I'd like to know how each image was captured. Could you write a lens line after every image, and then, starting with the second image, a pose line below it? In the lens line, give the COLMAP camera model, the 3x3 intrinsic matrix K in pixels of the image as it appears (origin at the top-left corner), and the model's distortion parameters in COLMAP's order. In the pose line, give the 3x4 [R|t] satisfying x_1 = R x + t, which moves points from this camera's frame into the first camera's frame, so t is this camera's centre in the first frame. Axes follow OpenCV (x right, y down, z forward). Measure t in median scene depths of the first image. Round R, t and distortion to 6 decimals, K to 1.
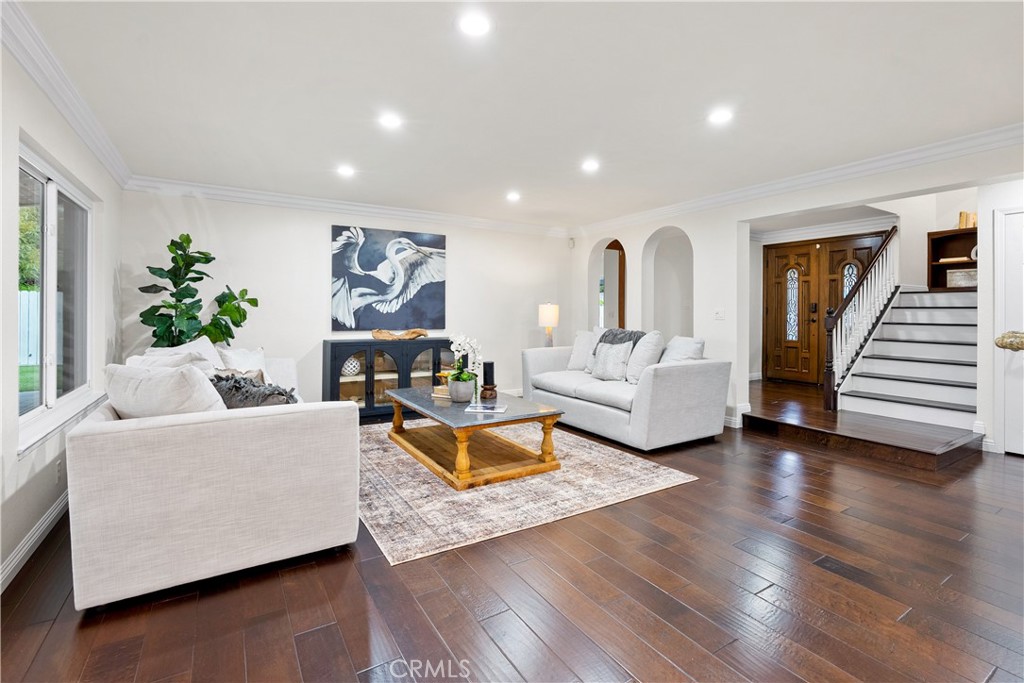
lens RADIAL K [[475.1, 0, 509.0], [0, 475.1, 321.0], [0, 0, 1]] dist [-0.002599, 0.000414]
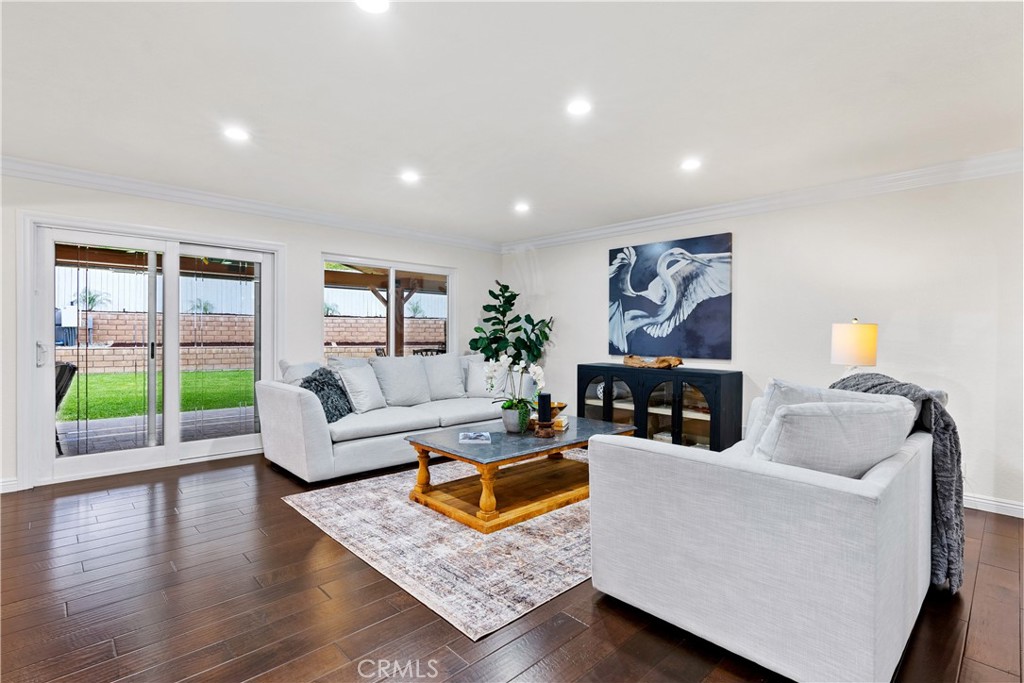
lens RADIAL K [[486.1, 0, 512.0], [0, 486.1, 341.5], [0, 0, 1]] dist [0.000339, 0.000132]
pose [[0.214405, 0.014403, -0.976639, 0.595607], [-0.028209, 0.999565, 0.008548, -0.009485], [0.976338, 0.025717, 0.214718, 0.573962]]
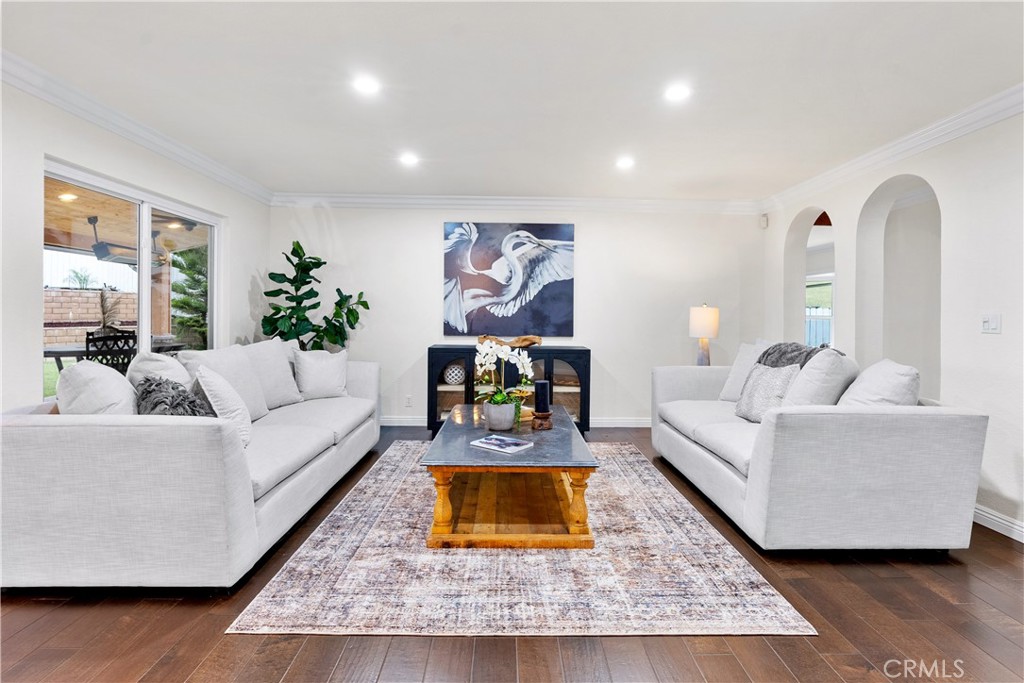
lens RADIAL K [[497.1, 0, 508.3], [0, 497.1, 323.1], [0, 0, 1]] dist [-0.002225, 0.000356]
pose [[0.859852, 0.014176, -0.510346, 0.239525], [-0.017573, 0.999844, -0.001836, -0.003583], [0.510241, 0.010547, 0.859967, 0.217973]]
